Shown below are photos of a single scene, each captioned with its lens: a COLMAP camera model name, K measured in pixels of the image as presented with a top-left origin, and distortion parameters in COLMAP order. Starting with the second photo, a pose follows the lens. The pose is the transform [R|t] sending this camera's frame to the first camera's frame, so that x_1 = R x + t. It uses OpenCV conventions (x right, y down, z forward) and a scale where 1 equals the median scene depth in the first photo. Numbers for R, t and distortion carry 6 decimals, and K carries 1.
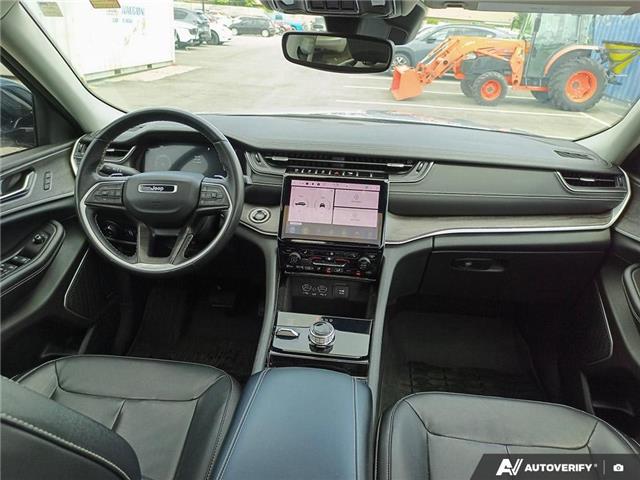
lens RADIAL K [[511.0, 0, 321.7], [0, 511.0, 236.6], [0, 0, 1]] dist [0.058599, -0.054949]
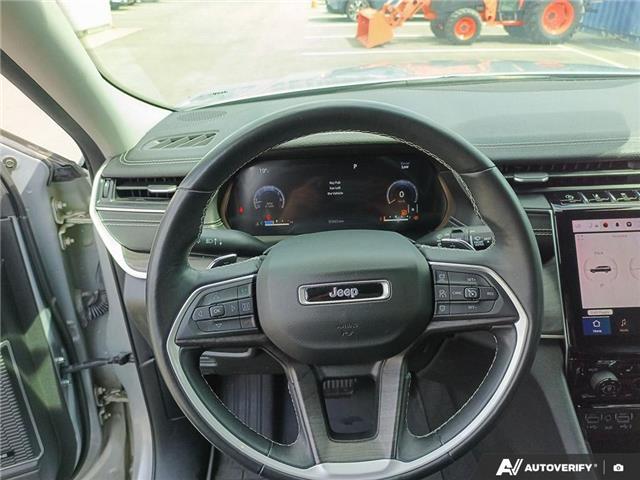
lens RADIAL K [[511.0, 0, 323.8], [0, 511.0, 238.9], [0, 0, 1]] dist [0.058599, -0.054949]
pose [[0.990910, -0.111214, 0.075687, -0.328583], [0.104194, 0.990374, 0.091120, -0.161438], [-0.085093, -0.082406, 0.992959, 0.523518]]
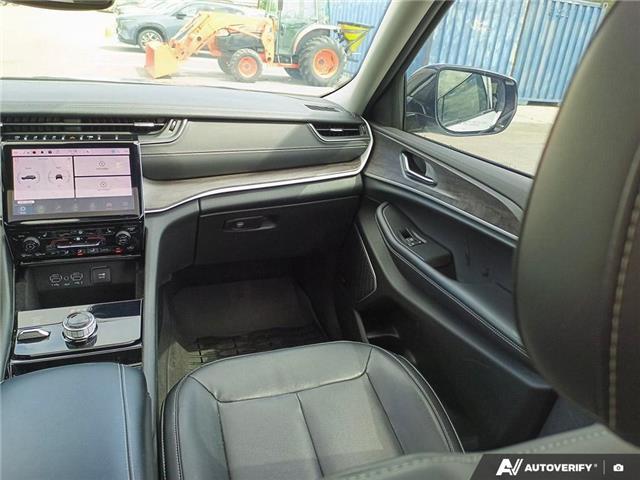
lens RADIAL K [[511.0, 0, 320.7], [0, 511.0, 236.0], [0, 0, 1]] dist [0.058599, -0.054949]
pose [[0.905752, -0.145470, 0.398060, 0.036976], [0.132079, 0.989359, 0.061022, 0.038004], [-0.402701, -0.002695, 0.915327, 0.054834]]
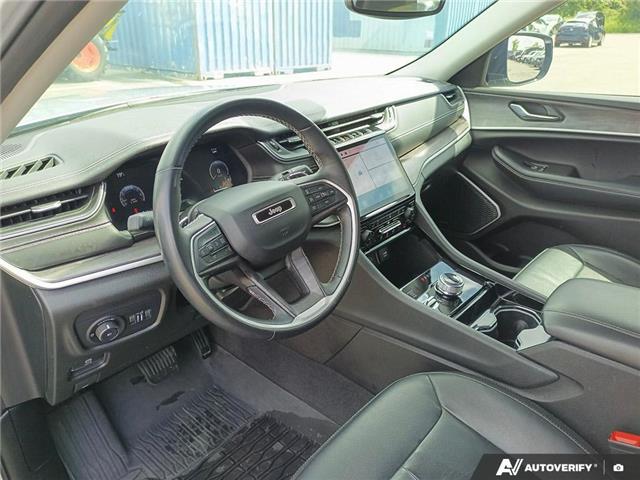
lens RADIAL K [[511.0, 0, 322.5], [0, 511.0, 239.0], [0, 0, 1]] dist [0.058599, -0.054949]
pose [[0.574102, -0.381434, 0.724510, -0.724748], [0.343728, 0.915389, 0.209556, -0.164052], [-0.743141, 0.128728, 0.656636, 0.451286]]
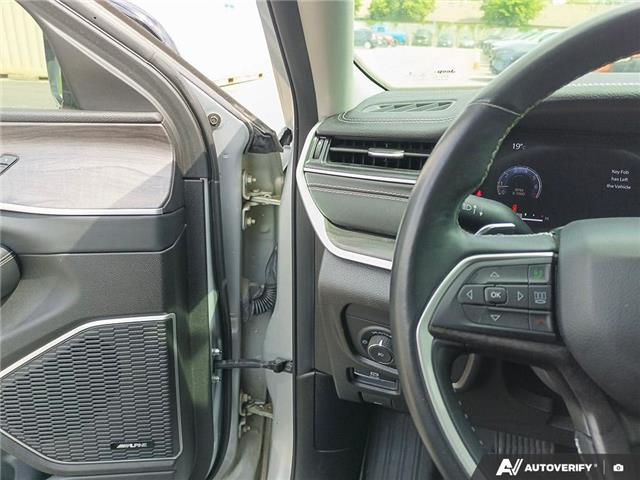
lens RADIAL K [[511.0, 0, 324.9], [0, 511.0, 241.4], [0, 0, 1]] dist [0.058599, -0.054949]
pose [[0.986608, 0.041985, -0.157613, -0.432173], [-0.044858, 0.998885, -0.014711, -0.097882], [0.156819, 0.021584, 0.987391, 0.648931]]
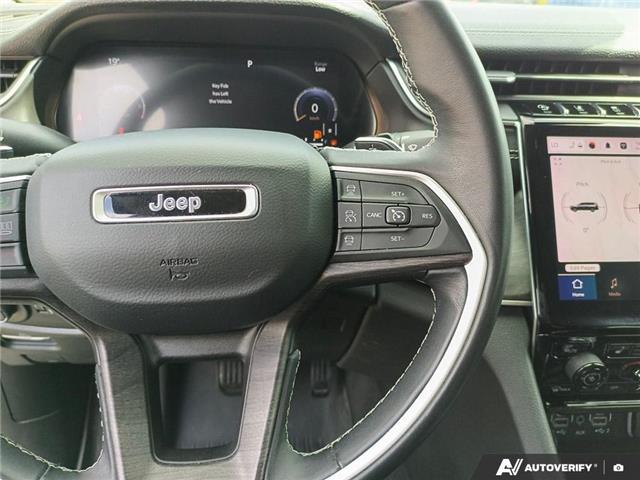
lens RADIAL K [[511.0, 0, 319.6], [0, 511.0, 235.8], [0, 0, 1]] dist [0.058599, -0.054949]
pose [[0.982958, -0.080107, 0.165456, -0.265734], [0.064326, 0.993042, 0.098638, -0.088408], [-0.172206, -0.086314, 0.981272, 0.676114]]
